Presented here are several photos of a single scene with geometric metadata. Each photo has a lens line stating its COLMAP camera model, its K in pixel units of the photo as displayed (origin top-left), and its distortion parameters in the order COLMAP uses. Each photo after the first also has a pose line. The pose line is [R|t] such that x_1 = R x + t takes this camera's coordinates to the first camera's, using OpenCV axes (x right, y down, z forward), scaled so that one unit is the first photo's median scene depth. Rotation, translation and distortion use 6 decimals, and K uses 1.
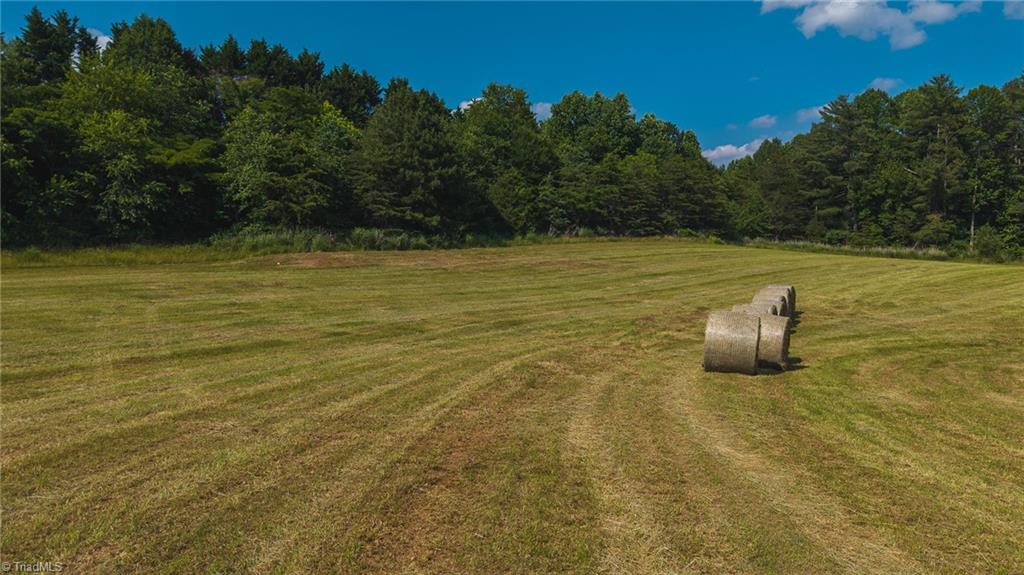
lens RADIAL K [[687.1, 0, 513.2], [0, 687.1, 288.0], [0, 0, 1]] dist [0.025288, -0.019047]
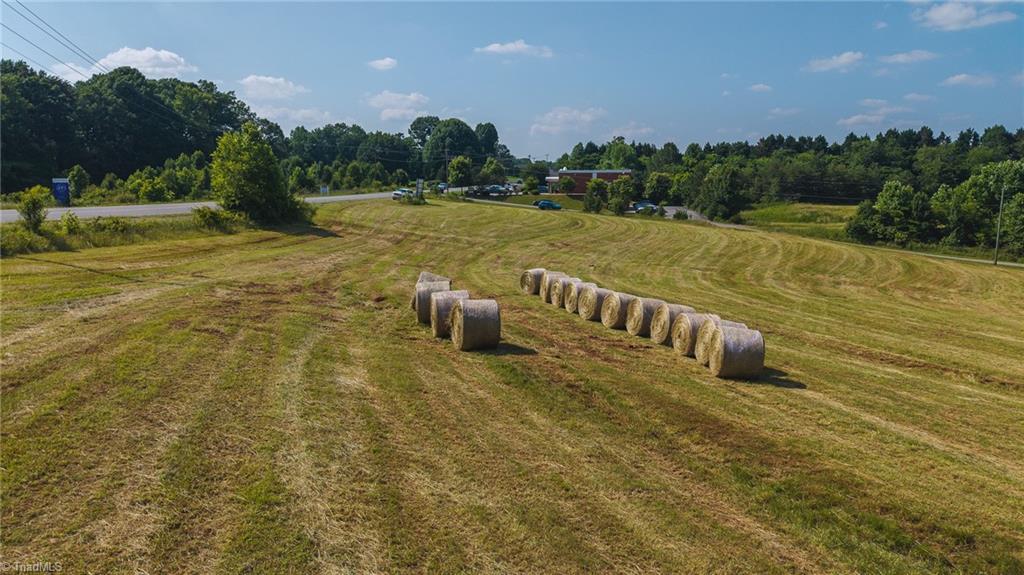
lens RADIAL K [[687.1, 0, 514.7], [0, 687.1, 295.3], [0, 0, 1]] dist [0.025288, -0.019047]
pose [[0.459254, 0.144550, -0.876465, 1.700393], [-0.069287, 0.989495, 0.126886, 0.157338], [0.885599, 0.002455, 0.464444, -3.054532]]
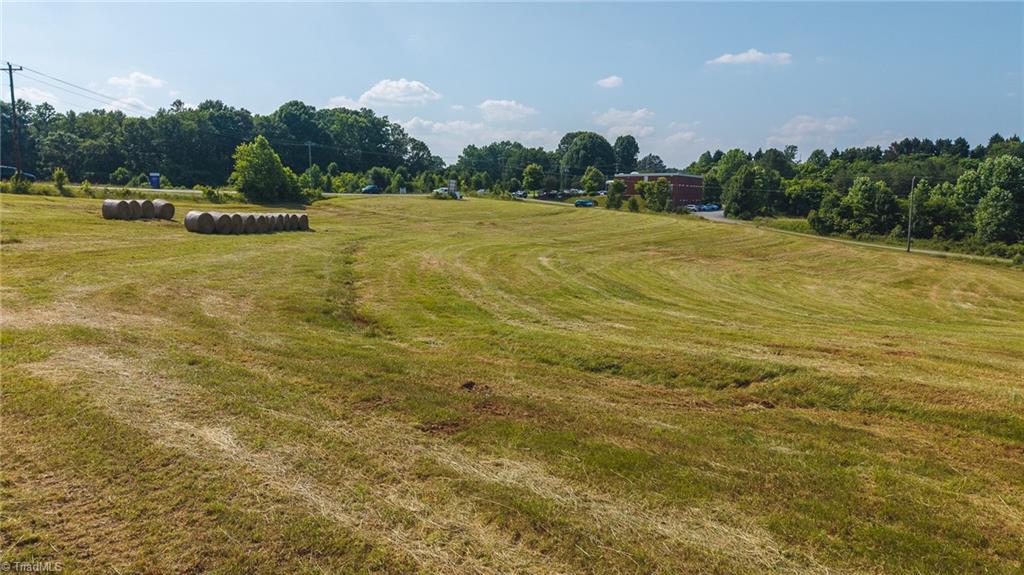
lens RADIAL K [[687.1, 0, 514.9], [0, 687.1, 303.4], [0, 0, 1]] dist [0.025288, -0.019047]
pose [[0.156514, 0.149018, -0.976369, 2.347670], [-0.075820, 0.987448, 0.138555, 0.177589], [0.984761, 0.052342, 0.165848, -2.539823]]
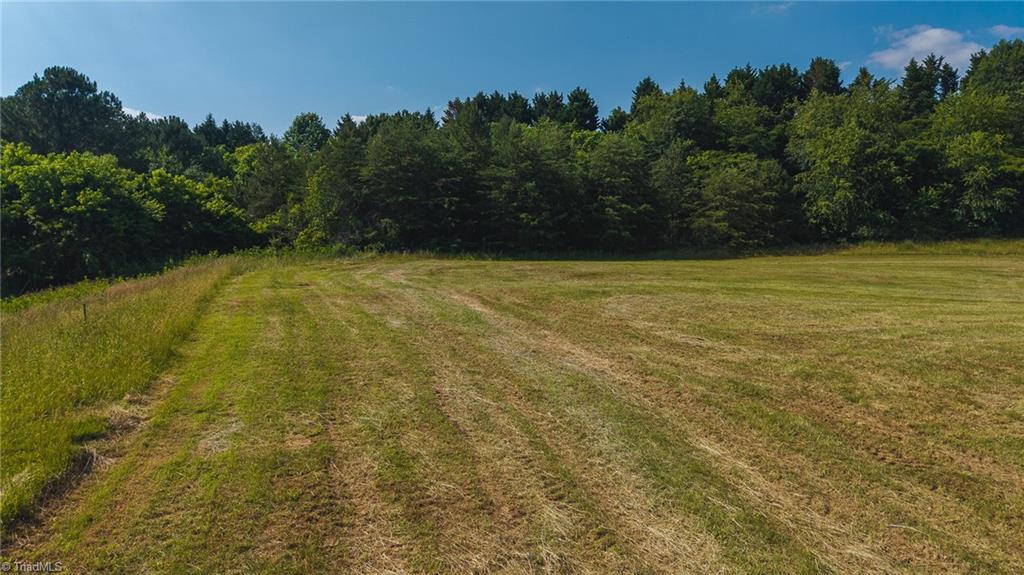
lens RADIAL K [[687.1, 0, 503.1], [0, 687.1, 286.9], [0, 0, 1]] dist [0.025288, -0.019047]
pose [[0.492263, 0.070128, -0.867617, 0.112201], [-0.068238, 0.996791, 0.041852, 0.029049], [0.867768, 0.038602, 0.495469, -0.355625]]
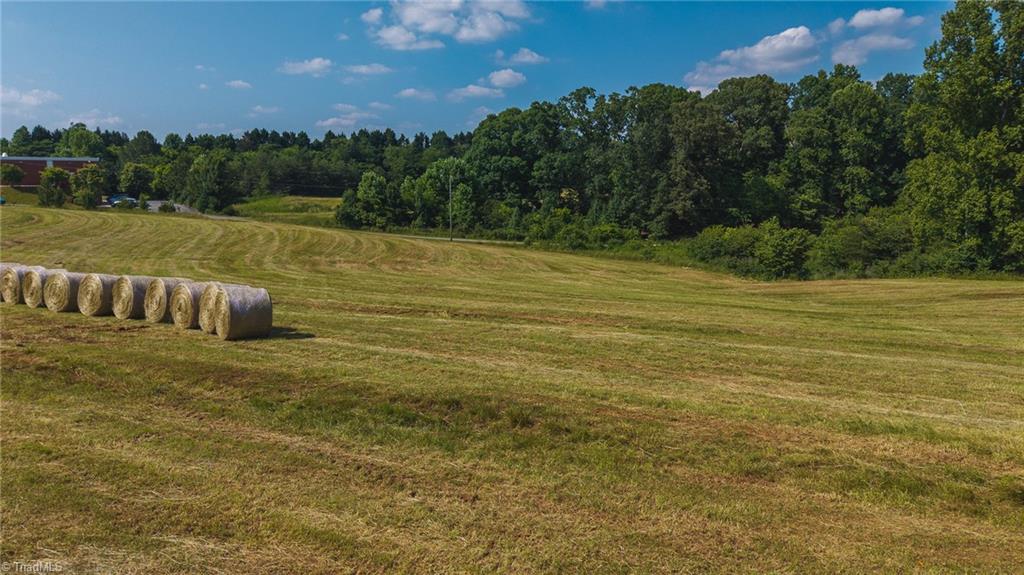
lens RADIAL K [[687.1, 0, 505.8], [0, 687.1, 295.6], [0, 0, 1]] dist [0.025288, -0.019047]
pose [[0.919001, 0.067809, -0.388380, 1.700041], [-0.033411, 0.994949, 0.094654, 0.178609], [0.392836, -0.074011, 0.916625, -3.052735]]
